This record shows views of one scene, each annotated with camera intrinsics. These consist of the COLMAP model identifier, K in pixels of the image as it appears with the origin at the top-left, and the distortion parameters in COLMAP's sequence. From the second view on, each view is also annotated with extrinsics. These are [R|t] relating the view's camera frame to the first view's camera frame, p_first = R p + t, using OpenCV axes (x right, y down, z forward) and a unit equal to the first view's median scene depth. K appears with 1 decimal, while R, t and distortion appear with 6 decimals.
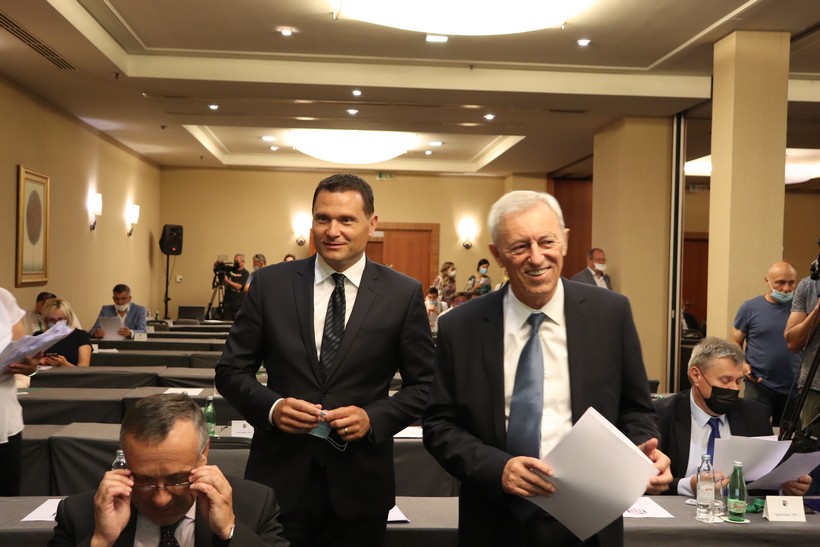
lens RADIAL K [[1028.3, 0, 410.0], [0, 1028.3, 273.5], [0, 0, 1]] dist [-0.012366, -0.001047]
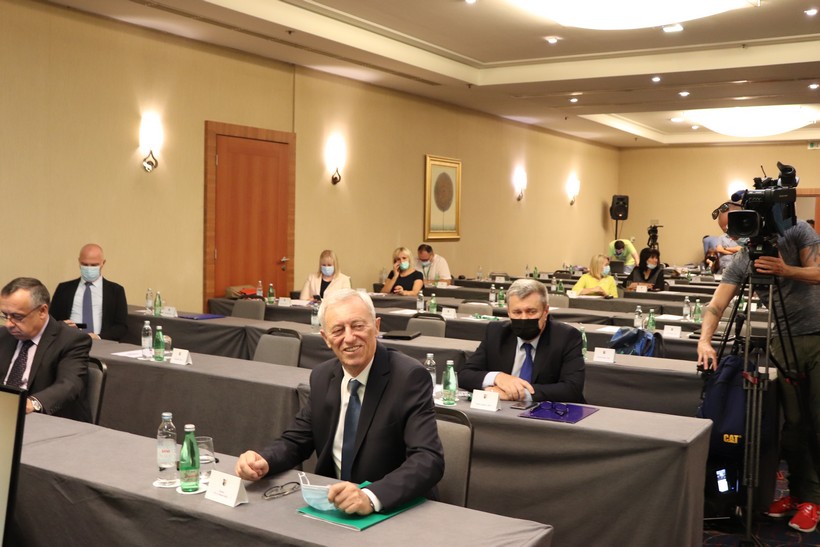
lens RADIAL K [[866.9, 0, 410.0], [0, 866.9, 273.5], [0, 0, 1]] dist [0.005787, 0.013491]
pose [[0.804205, 0.029733, -0.593607, 0.243131], [-0.006294, 0.999118, 0.041517, 0.005992], [0.594318, -0.029652, 0.803683, 0.016249]]
